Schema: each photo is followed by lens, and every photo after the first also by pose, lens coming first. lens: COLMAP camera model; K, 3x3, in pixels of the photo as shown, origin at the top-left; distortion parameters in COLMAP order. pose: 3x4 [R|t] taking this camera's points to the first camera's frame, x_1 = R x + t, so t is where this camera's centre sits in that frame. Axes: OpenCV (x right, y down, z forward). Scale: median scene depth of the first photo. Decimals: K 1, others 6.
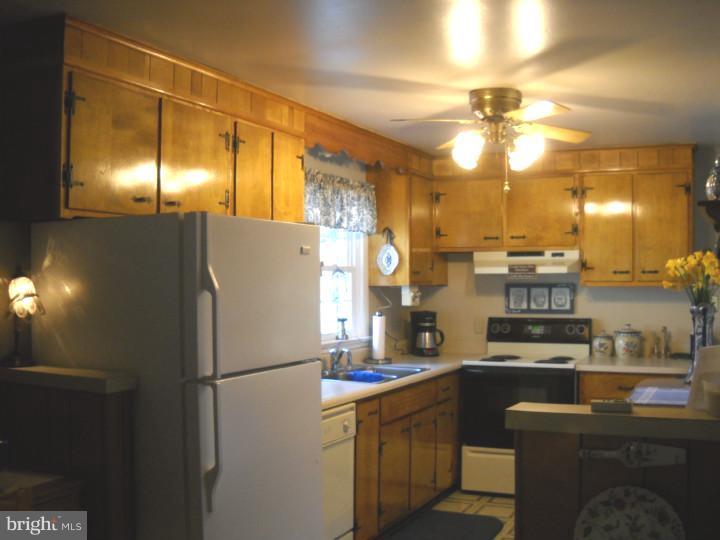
lens RADIAL K [[807.4, 0, 360.0], [0, 807.4, 270.0], [0, 0, 1]] dist [-0.245211, 0.213077]
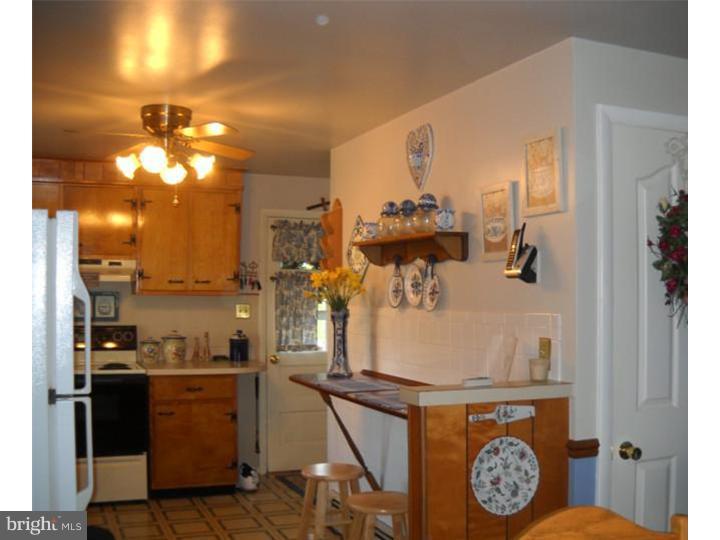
lens RADIAL K [[817.9, 0, 386.3], [0, 817.9, 267.6], [0, 0, 1]] dist [-0.256599, 0.243548]
pose [[0.666033, 0.027082, 0.745431, -0.309951], [-0.016906, 0.999632, -0.021212, 0.001833], [-0.745731, 0.001526, 0.666246, 0.062518]]
